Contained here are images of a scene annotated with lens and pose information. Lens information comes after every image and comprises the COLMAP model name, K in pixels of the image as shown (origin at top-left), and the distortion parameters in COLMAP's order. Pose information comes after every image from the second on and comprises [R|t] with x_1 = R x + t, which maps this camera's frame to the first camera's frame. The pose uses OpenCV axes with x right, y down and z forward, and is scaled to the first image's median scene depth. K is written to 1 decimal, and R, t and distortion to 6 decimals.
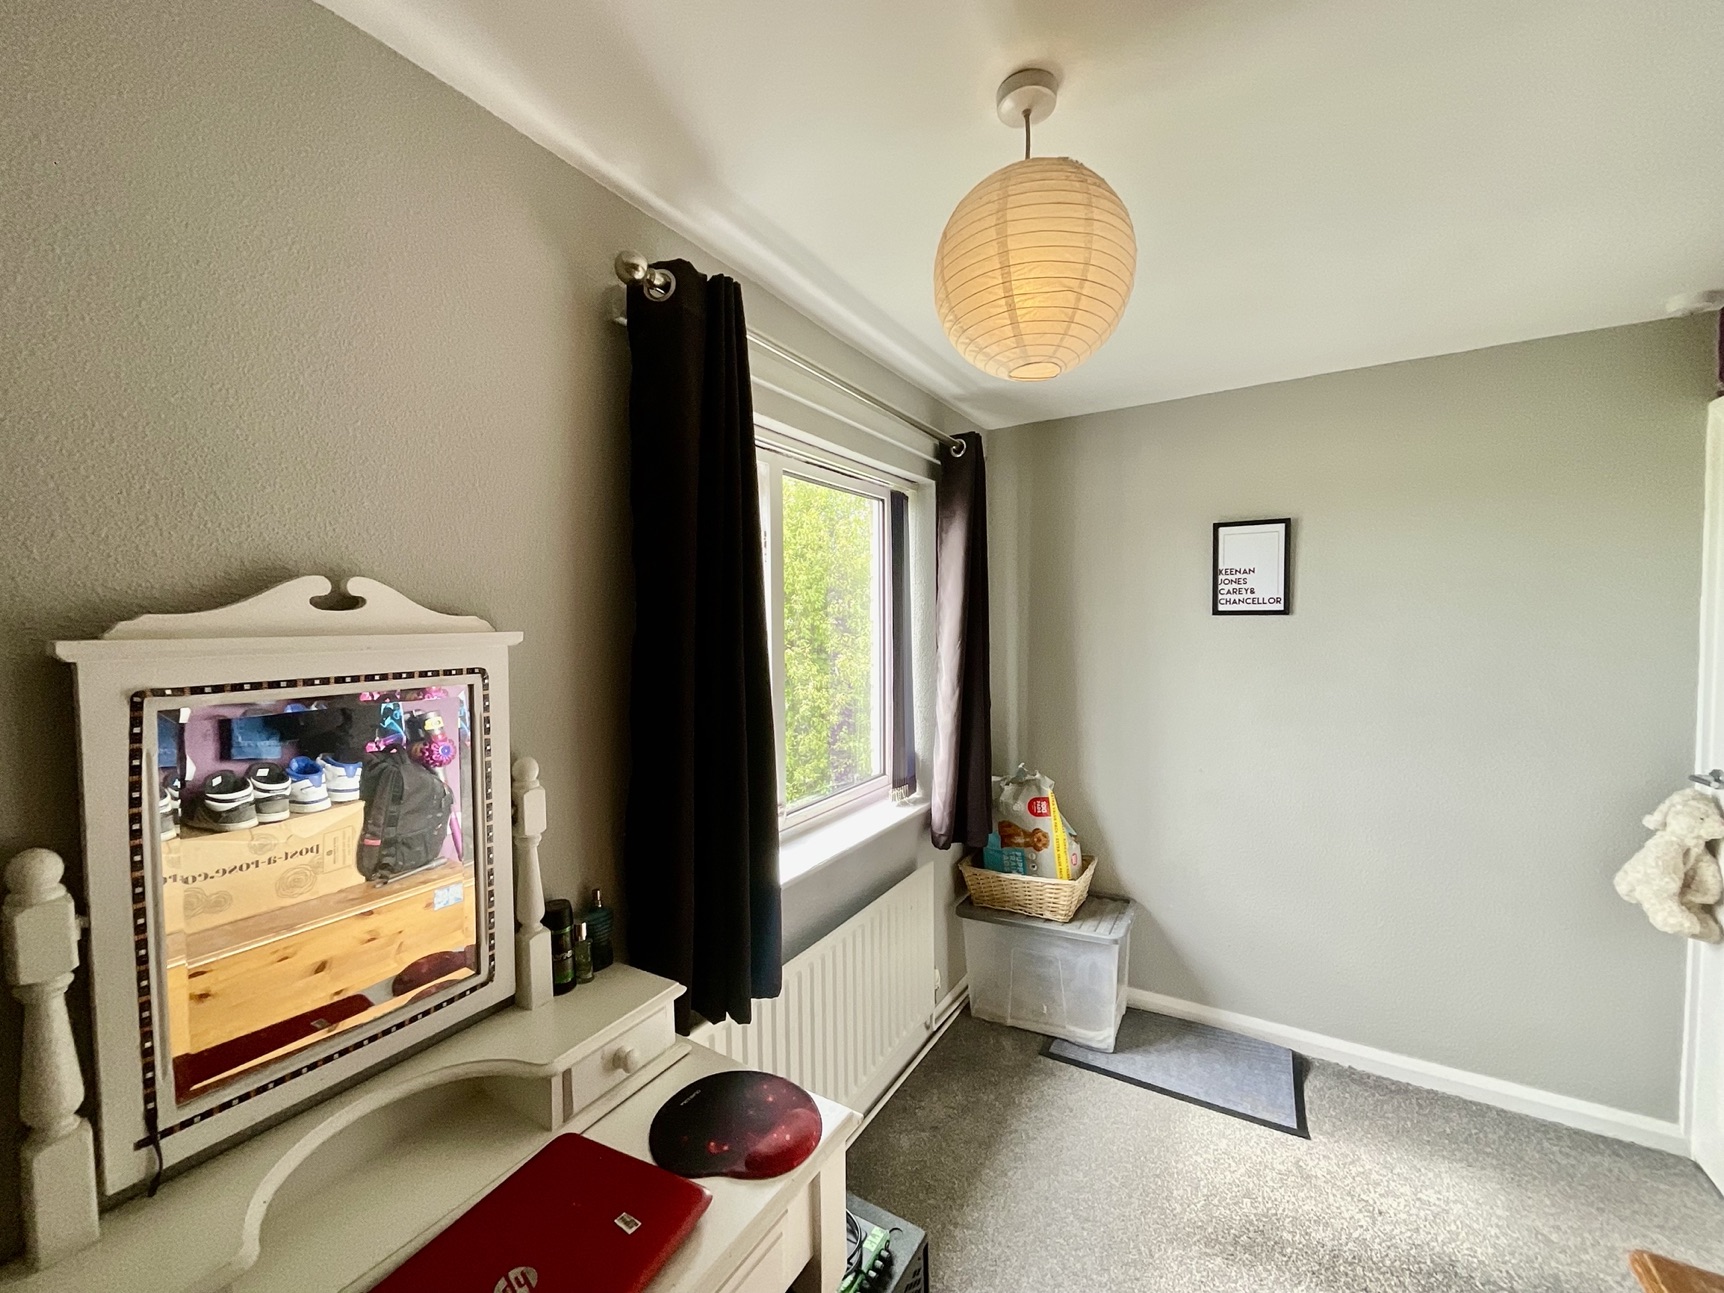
lens RADIAL K [[695.0, 0, 862.0], [0, 695.0, 646.5], [0, 0, 1]] dist [-0.003219, -0.000487]
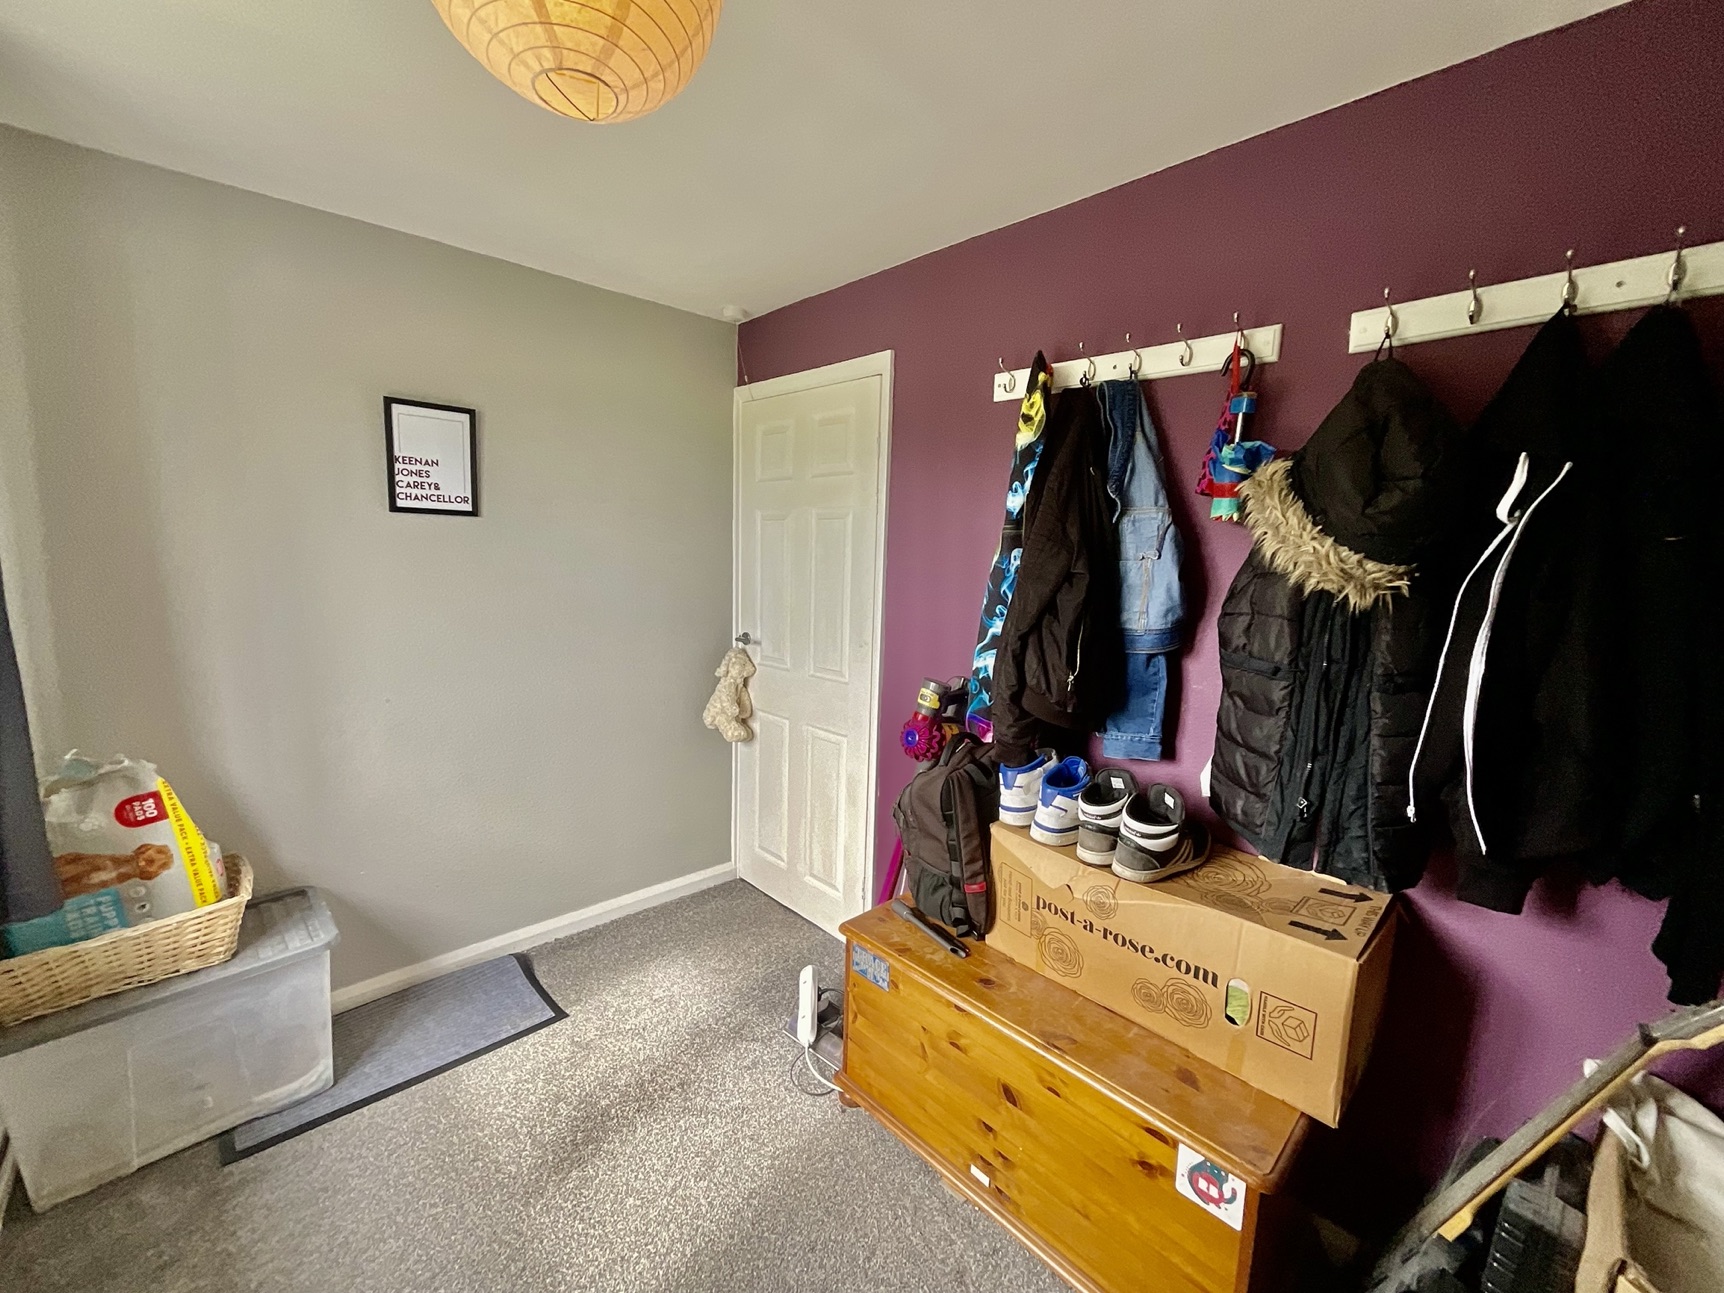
lens RADIAL K [[695.0, 0, 862.0], [0, 695.0, 646.5], [0, 0, 1]] dist [-0.003219, -0.000487]
pose [[0.260067, -0.114443, 0.958785, -0.160434], [0.002343, 0.993023, 0.117894, 0.018201], [-0.965588, -0.028414, 0.258521, 0.250923]]
